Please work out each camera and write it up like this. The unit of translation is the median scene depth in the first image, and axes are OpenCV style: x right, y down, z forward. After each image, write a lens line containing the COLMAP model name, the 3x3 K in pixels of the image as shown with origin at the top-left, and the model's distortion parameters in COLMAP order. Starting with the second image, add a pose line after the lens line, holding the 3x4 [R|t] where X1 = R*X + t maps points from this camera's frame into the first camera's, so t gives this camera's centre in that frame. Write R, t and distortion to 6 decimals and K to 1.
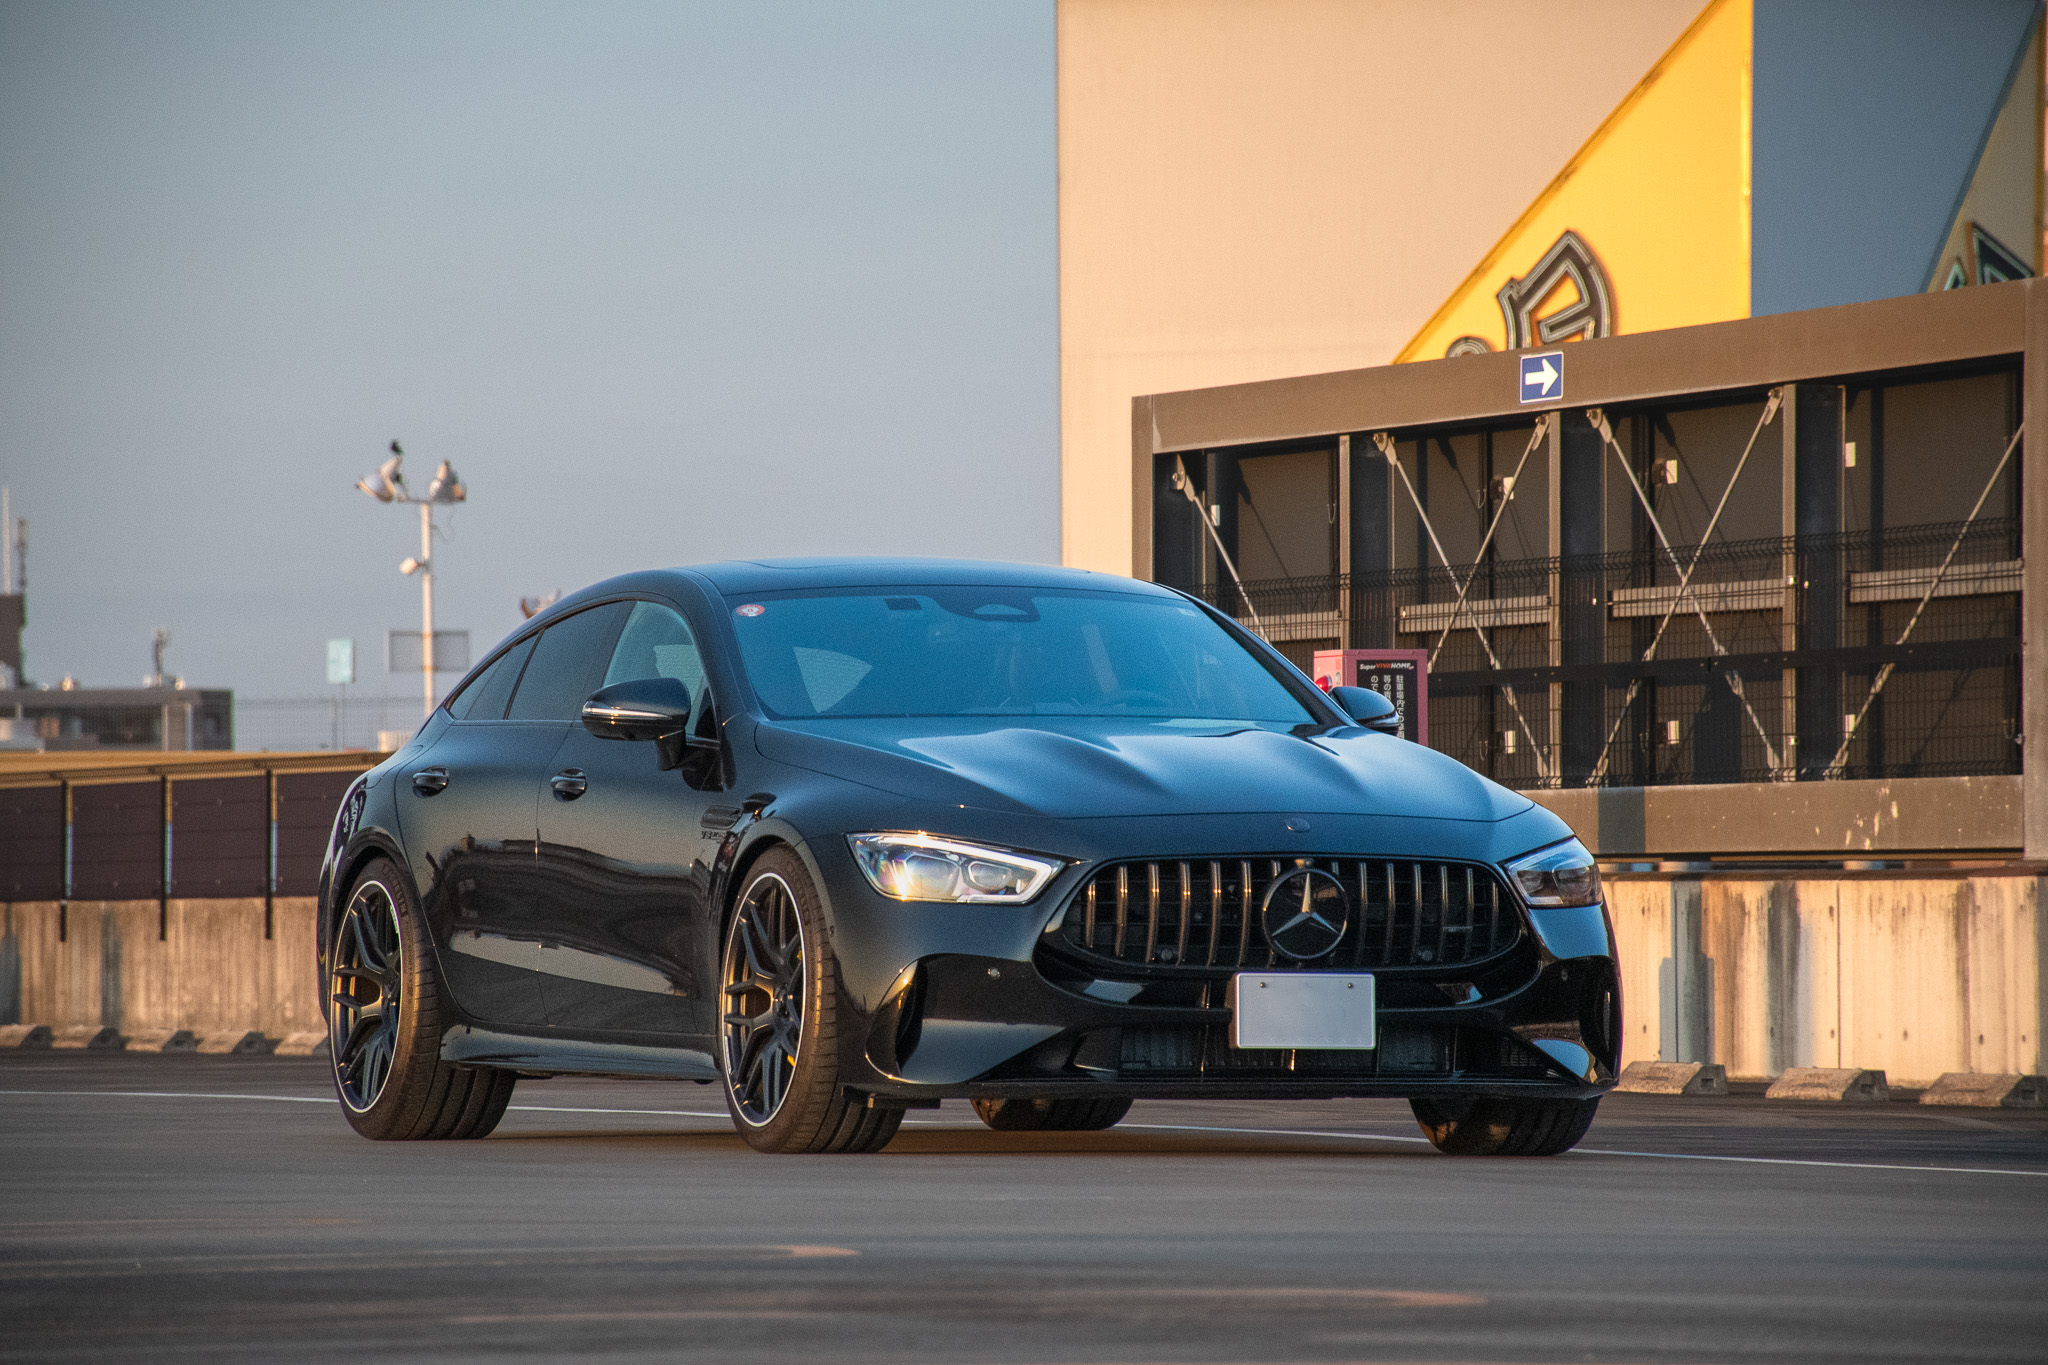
lens RADIAL K [[12726.6, 0, 1024.0], [0, 12726.6, 682.5], [0, 0, 1]] dist [3.602594, -1.115681]
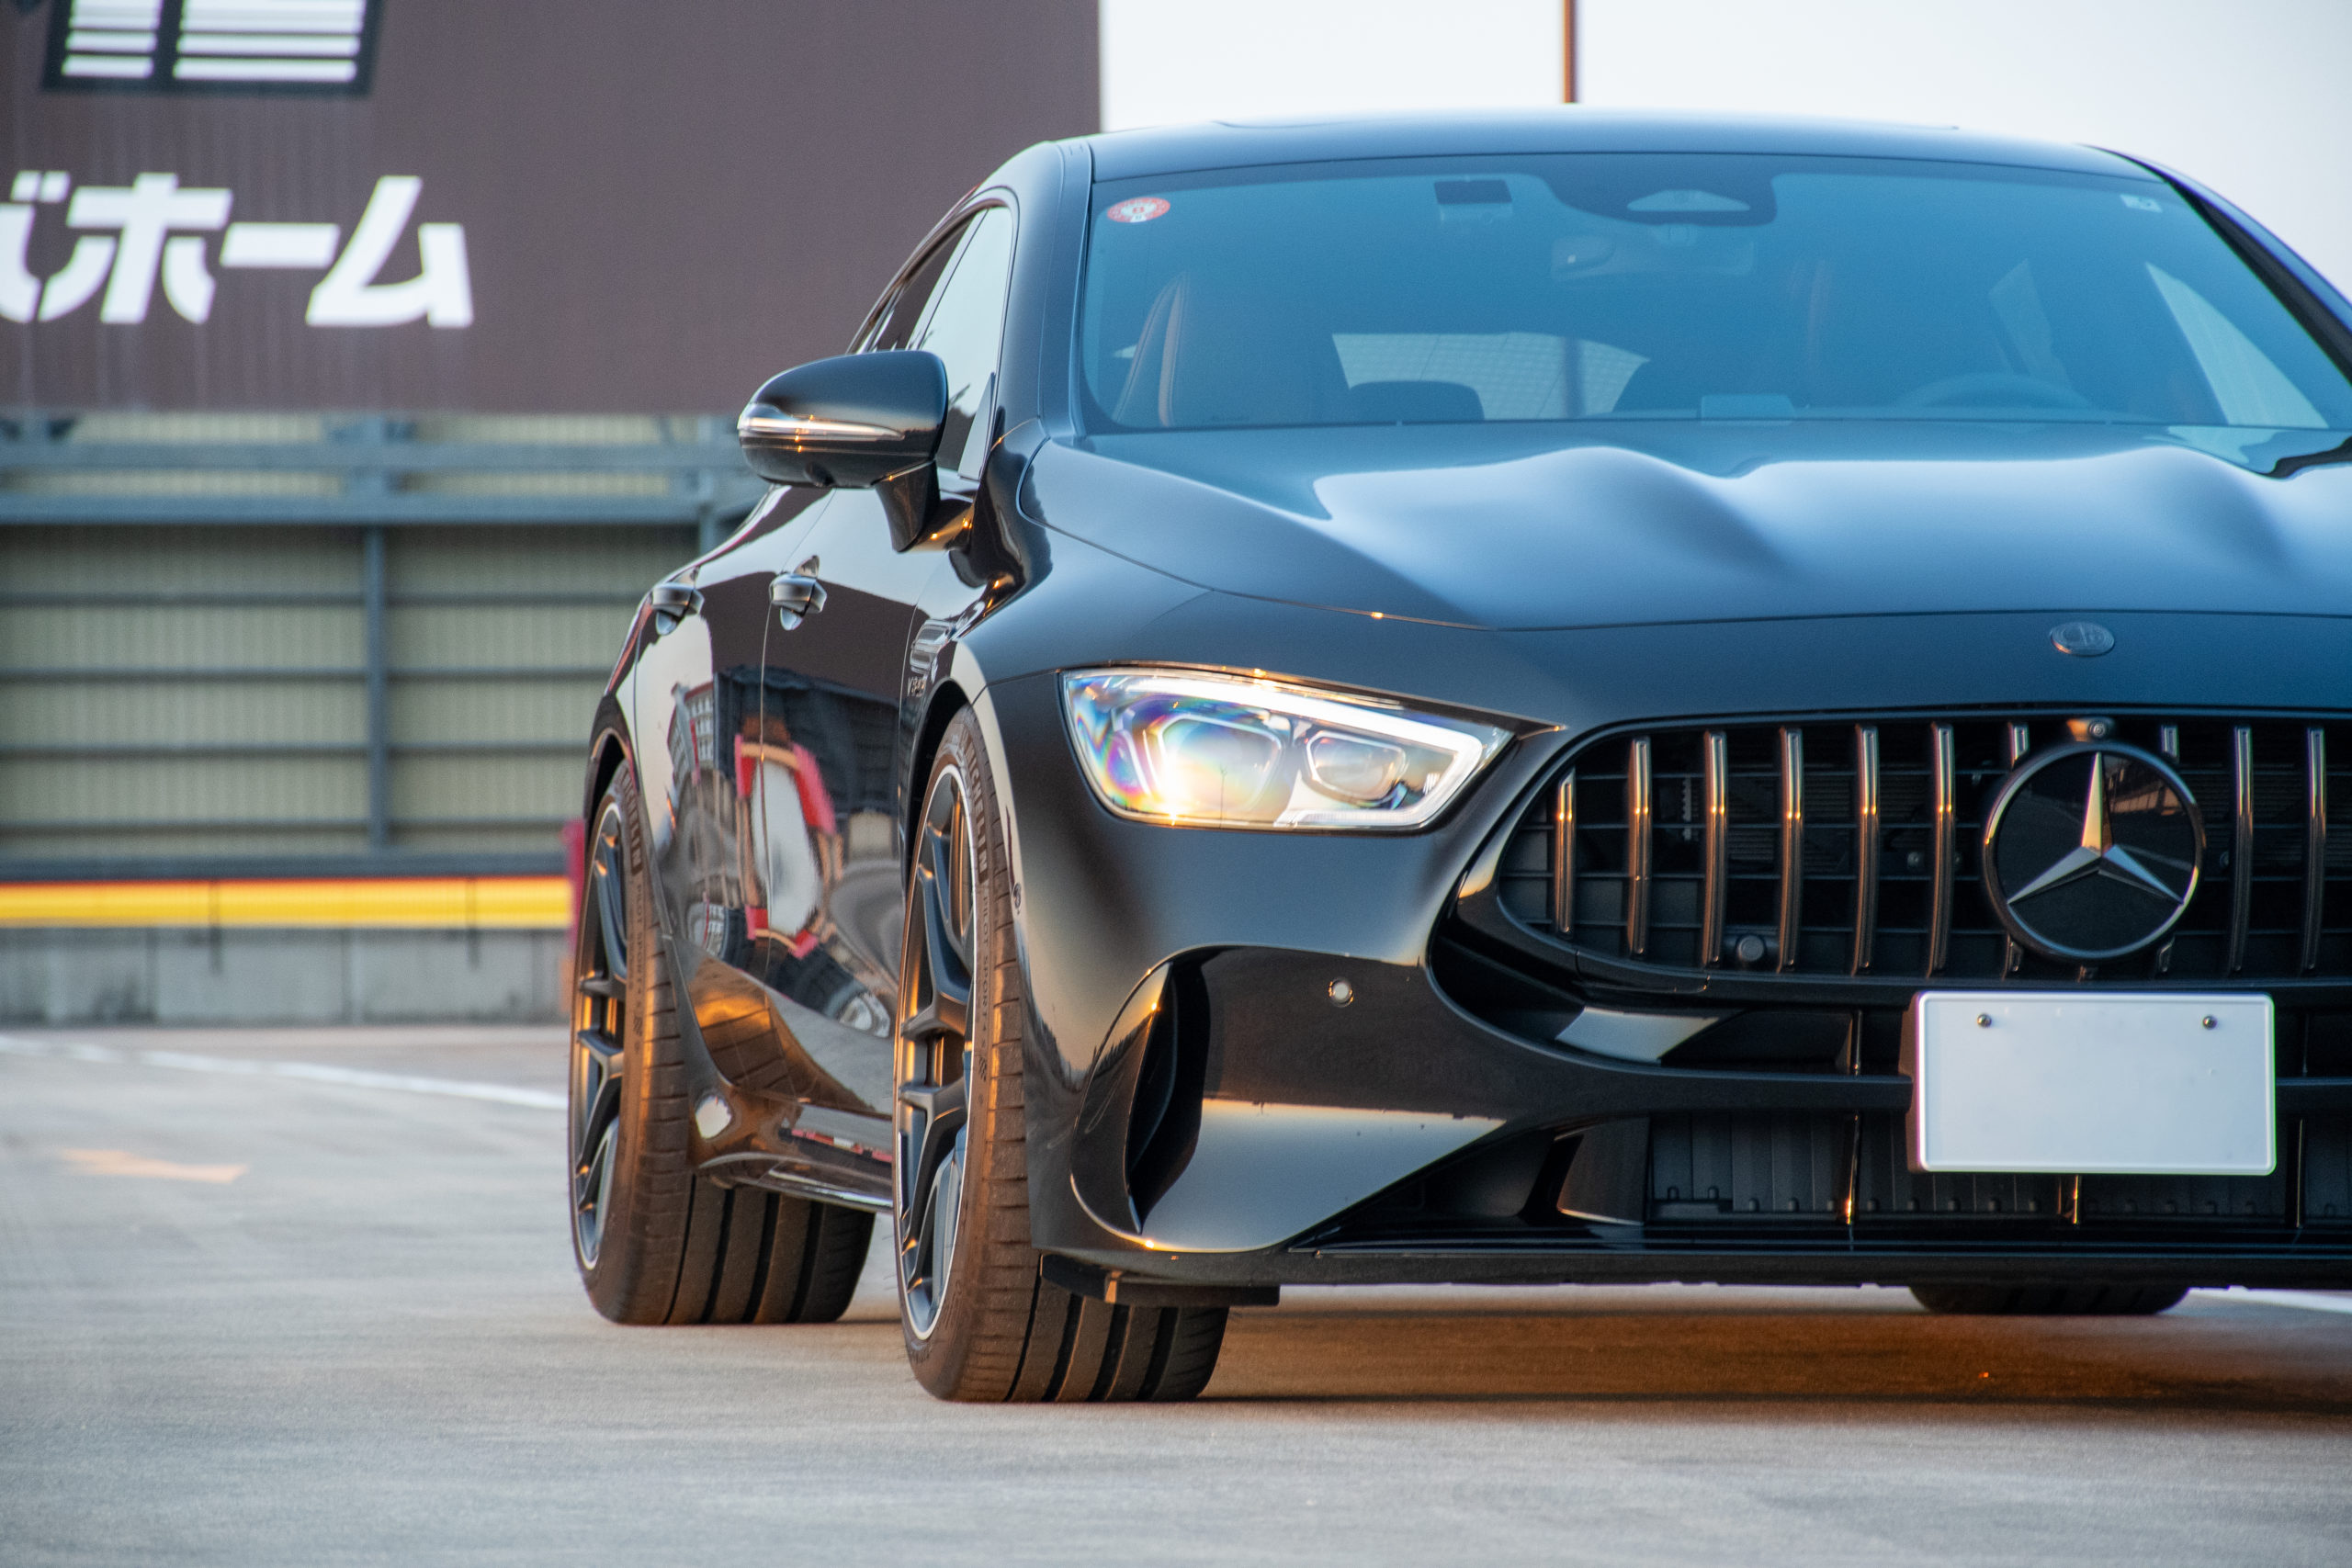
lens RADIAL K [[12304.1, 0, 1176.0], [0, 12304.1, 784.0], [0, 0, 1]] dist [1.862427, 9.718048]
pose [[0.978031, -0.004893, -0.208403, 0.077553], [0.006135, 0.999967, 0.005314, 0.013587], [0.208370, -0.006476, 0.978029, 0.595824]]
